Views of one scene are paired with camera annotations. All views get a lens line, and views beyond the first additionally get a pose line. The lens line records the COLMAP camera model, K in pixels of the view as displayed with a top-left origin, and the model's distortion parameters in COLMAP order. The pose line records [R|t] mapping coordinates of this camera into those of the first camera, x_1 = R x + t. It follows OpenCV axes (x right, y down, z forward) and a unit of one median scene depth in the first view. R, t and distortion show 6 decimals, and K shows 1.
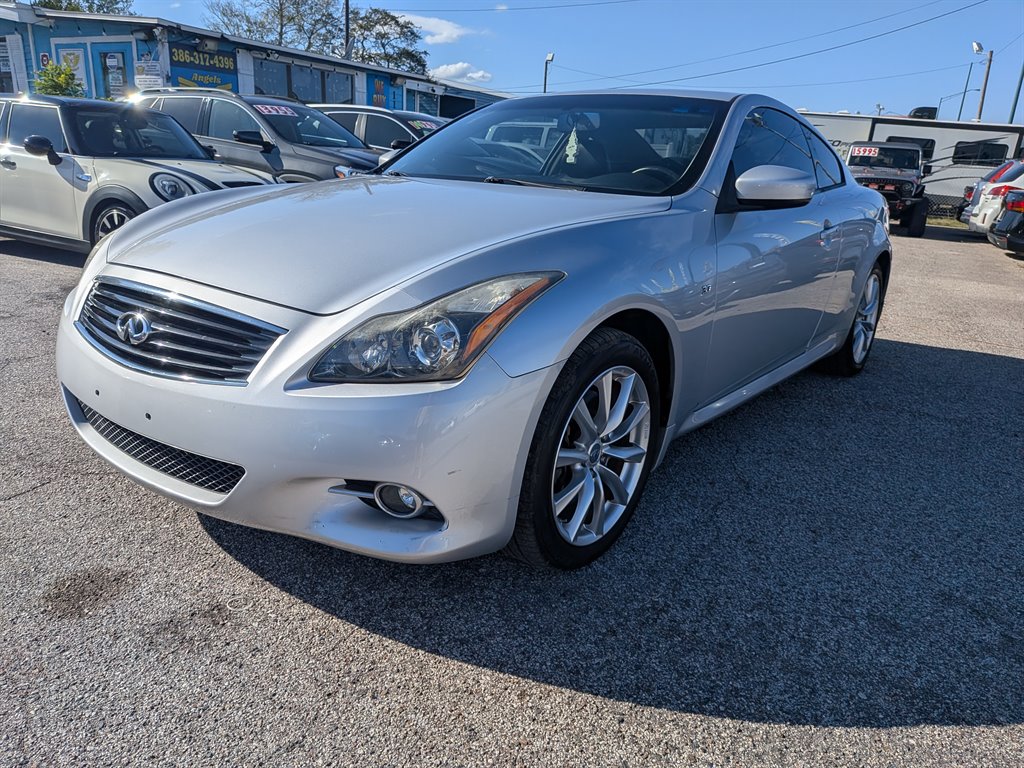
lens RADIAL K [[796.2, 0, 497.5], [0, 796.2, 382.6], [0, 0, 1]] dist [0.027262, -0.046583]
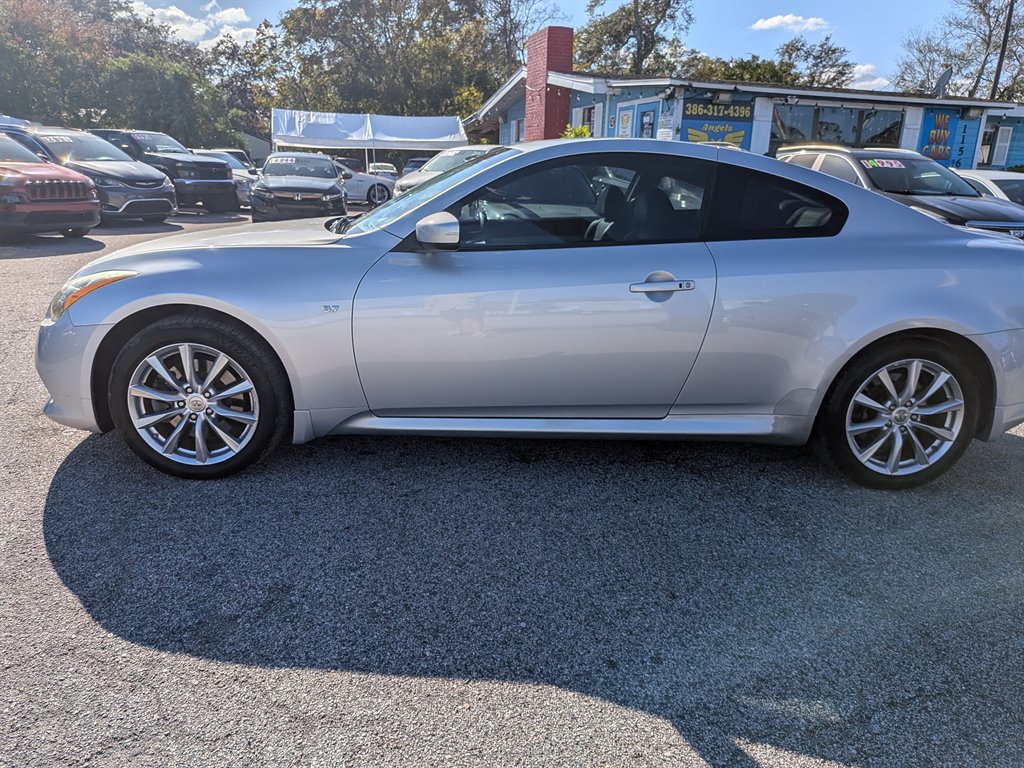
lens RADIAL K [[796.2, 0, 497.5], [0, 796.2, 382.6], [0, 0, 1]] dist [0.027262, -0.046583]
pose [[0.626753, 0.180800, -0.757952, 0.354067], [-0.214309, 0.975193, 0.055408, -0.033214], [0.749167, 0.127709, 0.649953, 0.101328]]
